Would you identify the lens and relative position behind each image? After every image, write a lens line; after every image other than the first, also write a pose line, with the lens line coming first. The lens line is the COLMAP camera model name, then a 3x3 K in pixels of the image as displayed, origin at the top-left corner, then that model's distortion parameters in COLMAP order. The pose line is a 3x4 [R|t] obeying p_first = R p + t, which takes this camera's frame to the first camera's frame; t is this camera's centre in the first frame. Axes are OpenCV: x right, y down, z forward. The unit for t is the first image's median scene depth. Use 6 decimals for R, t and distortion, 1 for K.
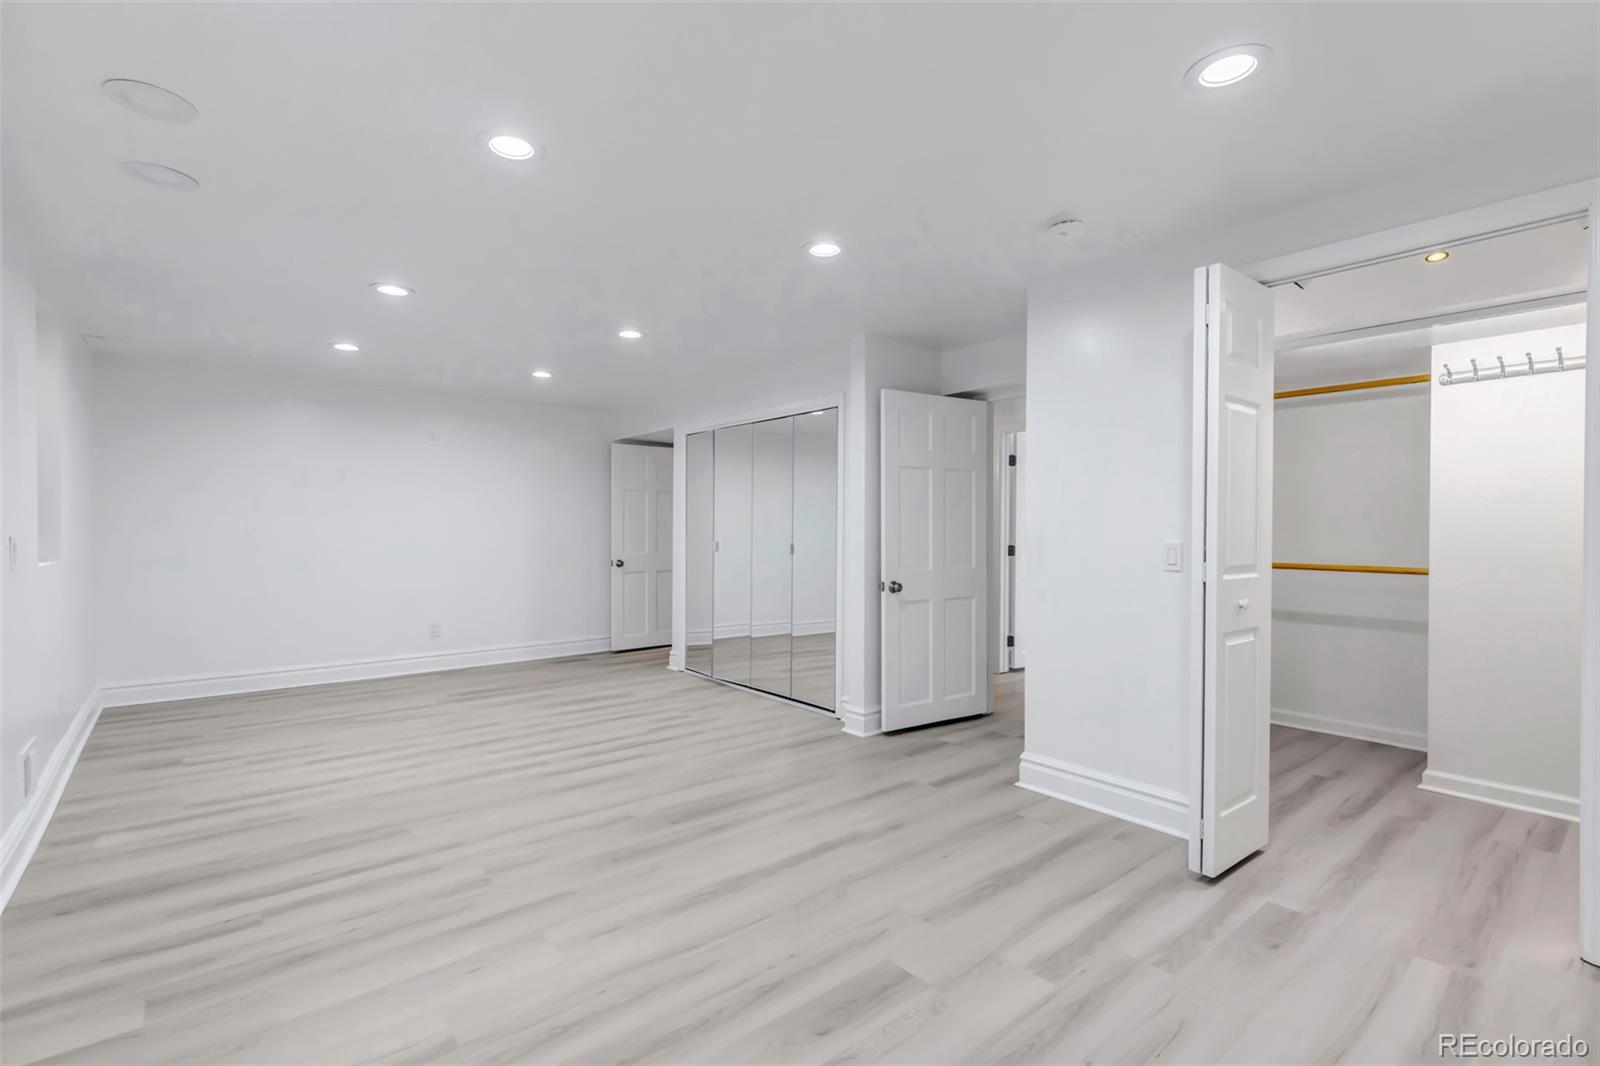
lens RADIAL K [[741.1, 0, 809.4], [0, 741.1, 539.8], [0, 0, 1]] dist [0.012077, -0.000217]
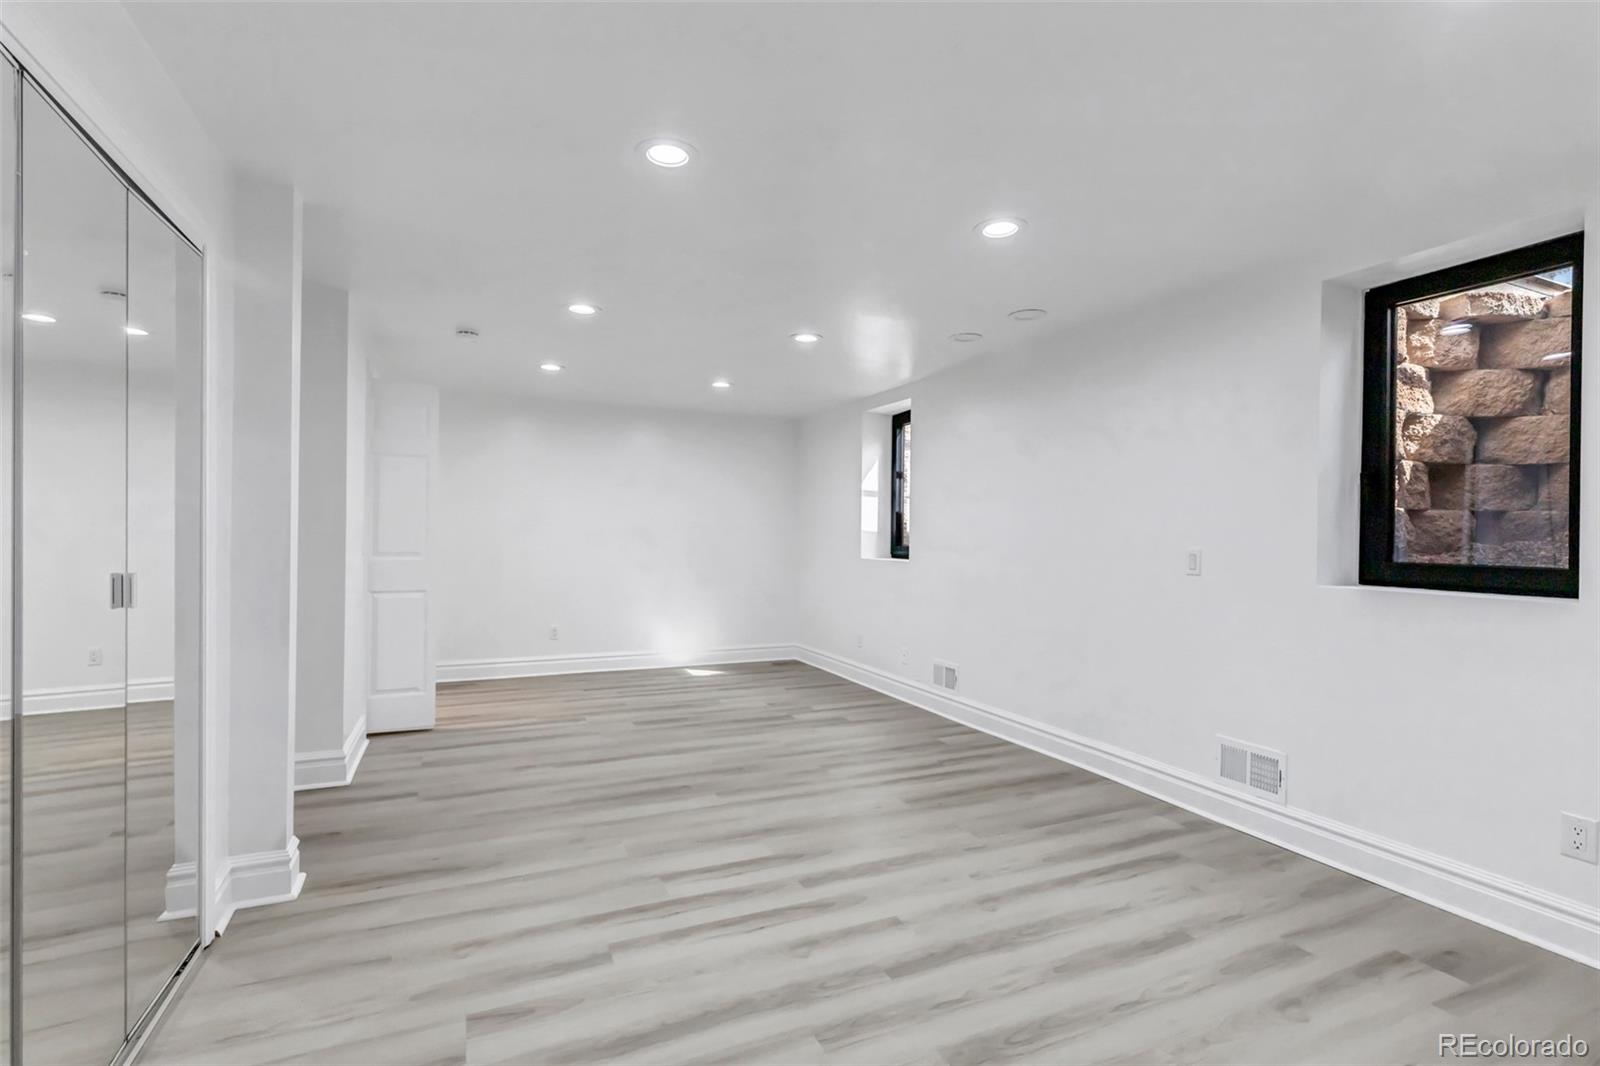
lens RADIAL K [[741.1, 0, 800.0], [0, 741.1, 532.5], [0, 0, 1]] dist [0.012077, -0.000217]
pose [[-0.962096, -0.011493, 0.272469, -0.639567], [-0.008447, 0.999888, 0.012351, -0.031199], [-0.272581, 0.009581, -0.962085, 1.981368]]
